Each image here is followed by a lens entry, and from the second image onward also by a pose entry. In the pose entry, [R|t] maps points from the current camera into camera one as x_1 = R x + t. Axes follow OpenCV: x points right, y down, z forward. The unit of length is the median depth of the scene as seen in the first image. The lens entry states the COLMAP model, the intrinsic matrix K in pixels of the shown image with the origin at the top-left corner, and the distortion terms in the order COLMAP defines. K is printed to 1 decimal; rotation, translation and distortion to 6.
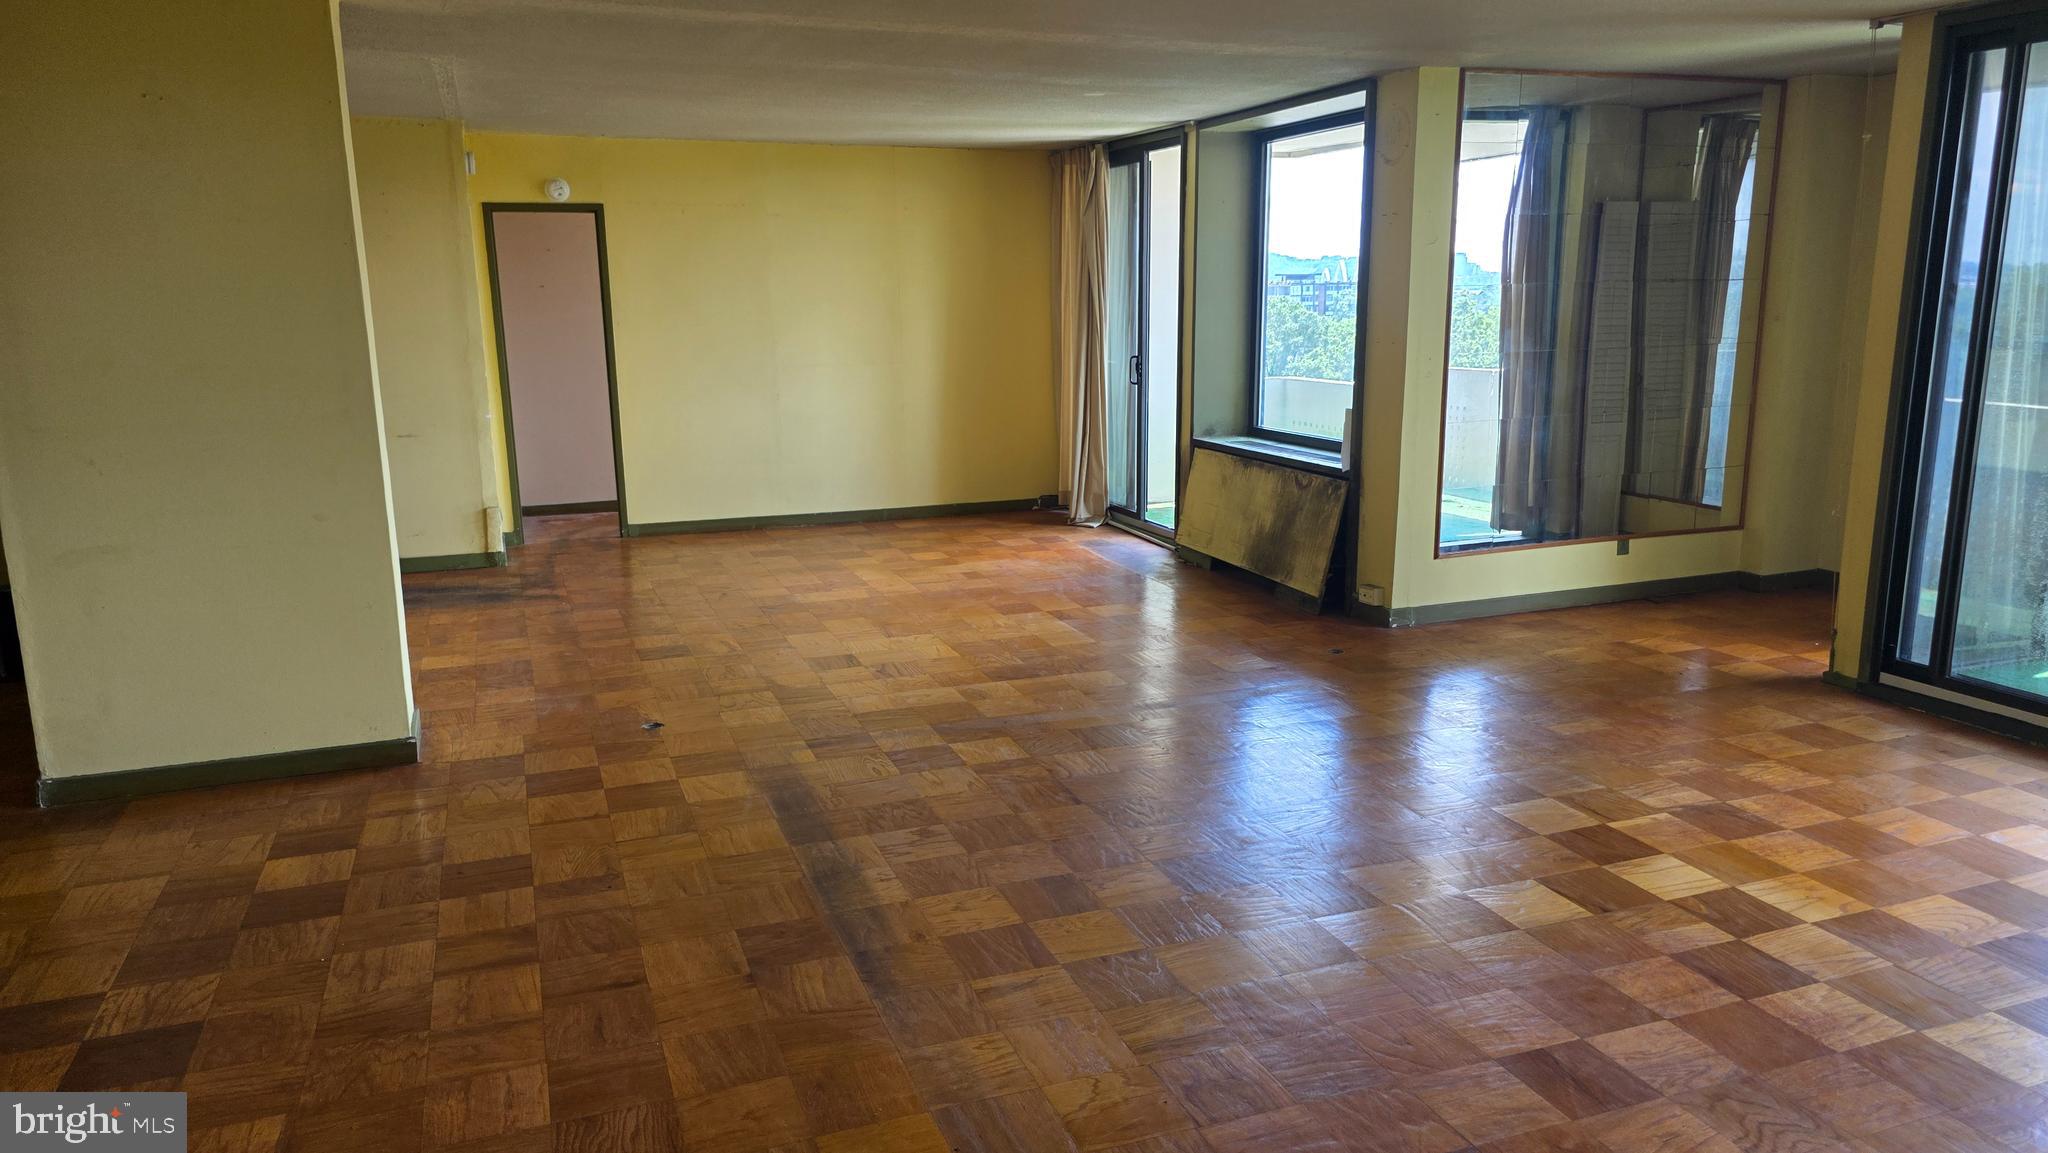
lens RADIAL K [[1375.8, 0, 1025.1], [0, 1375.8, 576.4], [0, 0, 1]] dist [0.023898, -0.009232]
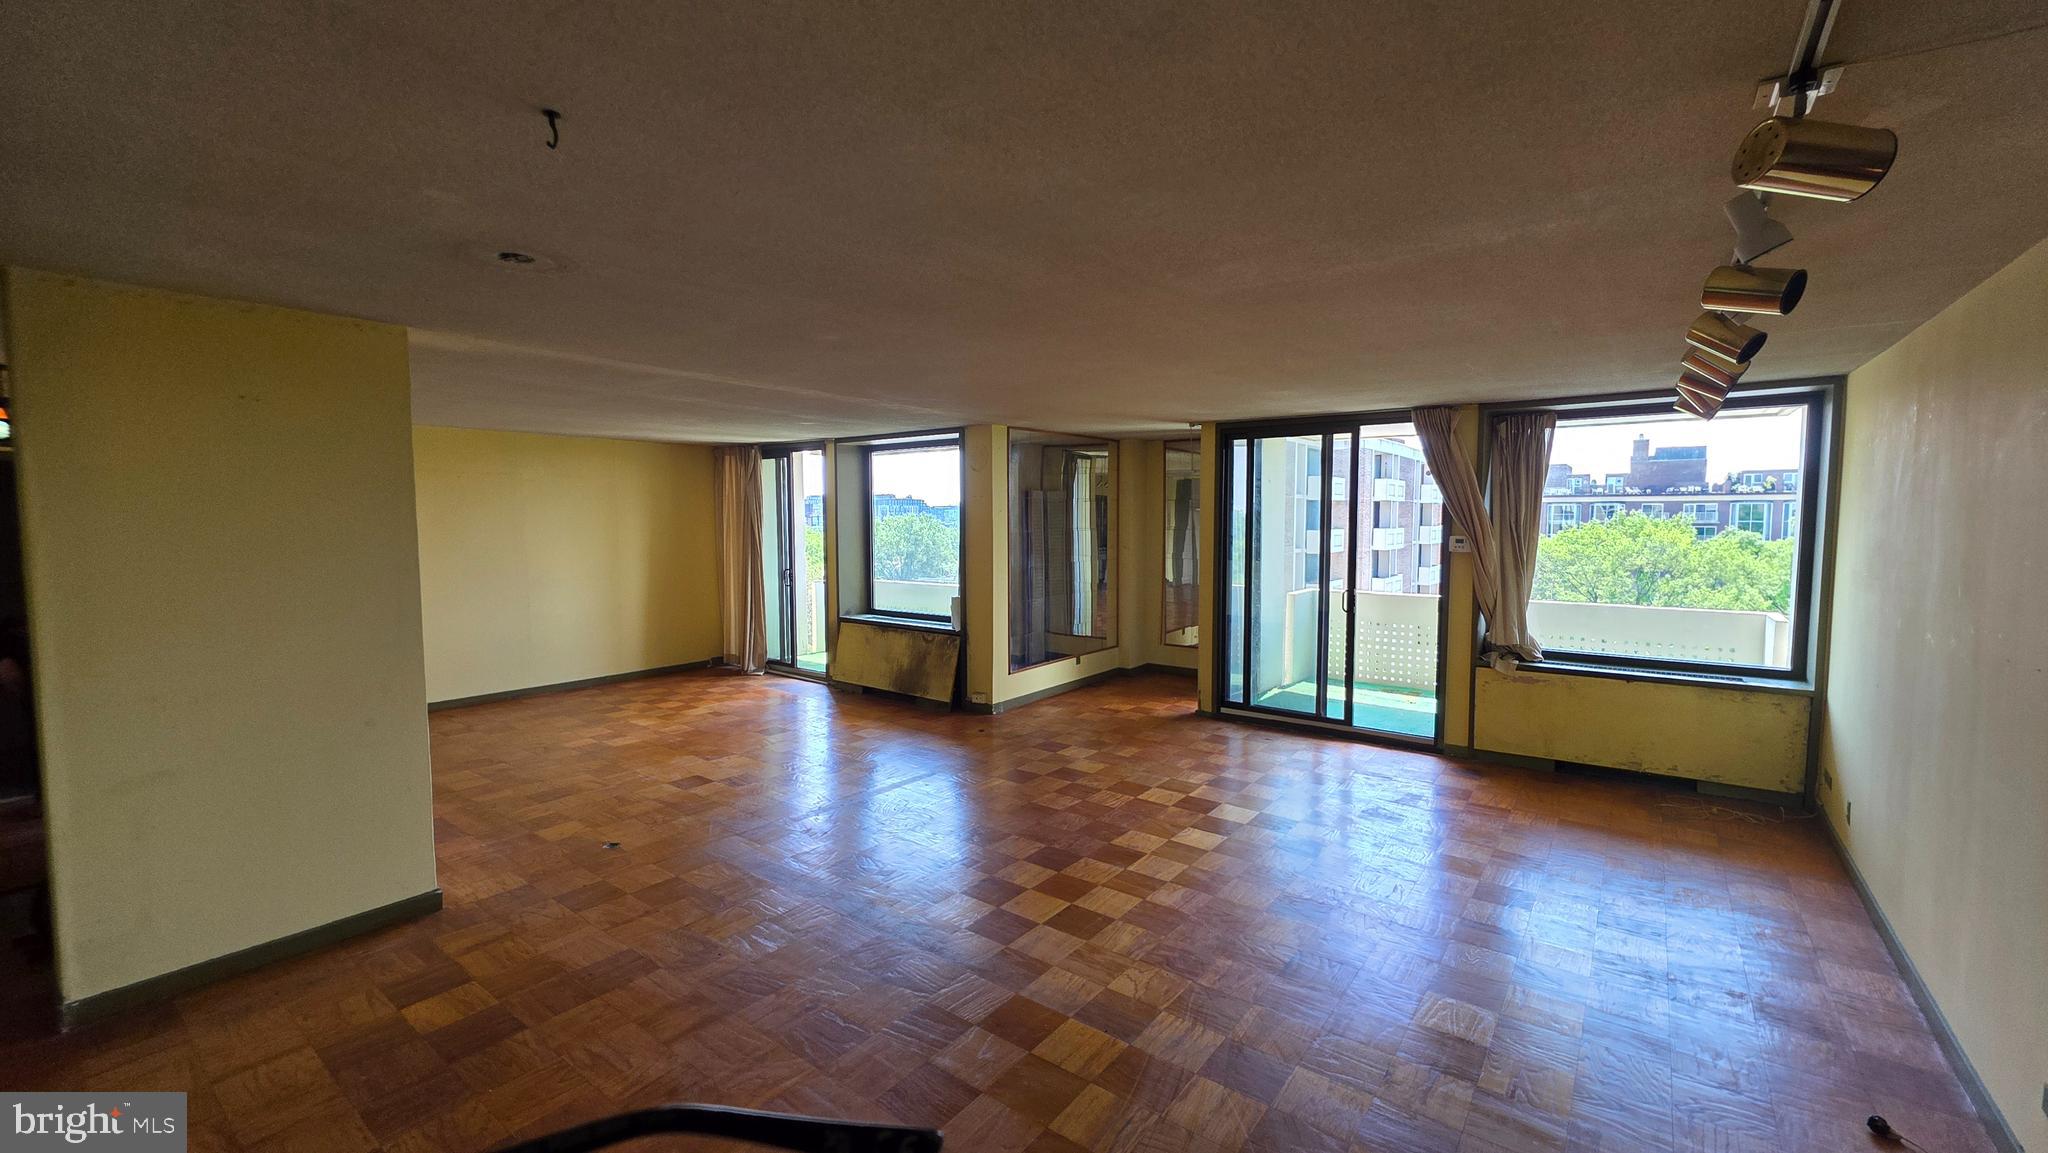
lens RADIAL K [[811.3, 0, 1019.1], [0, 811.3, 574.6], [0, 0, 1]] dist [0.002086, -0.000310]
pose [[0.853908, -0.028865, 0.519623, -0.249483], [0.100153, 0.988912, -0.109649, -0.023937], [-0.510696, 0.145672, 0.847331, 0.031008]]
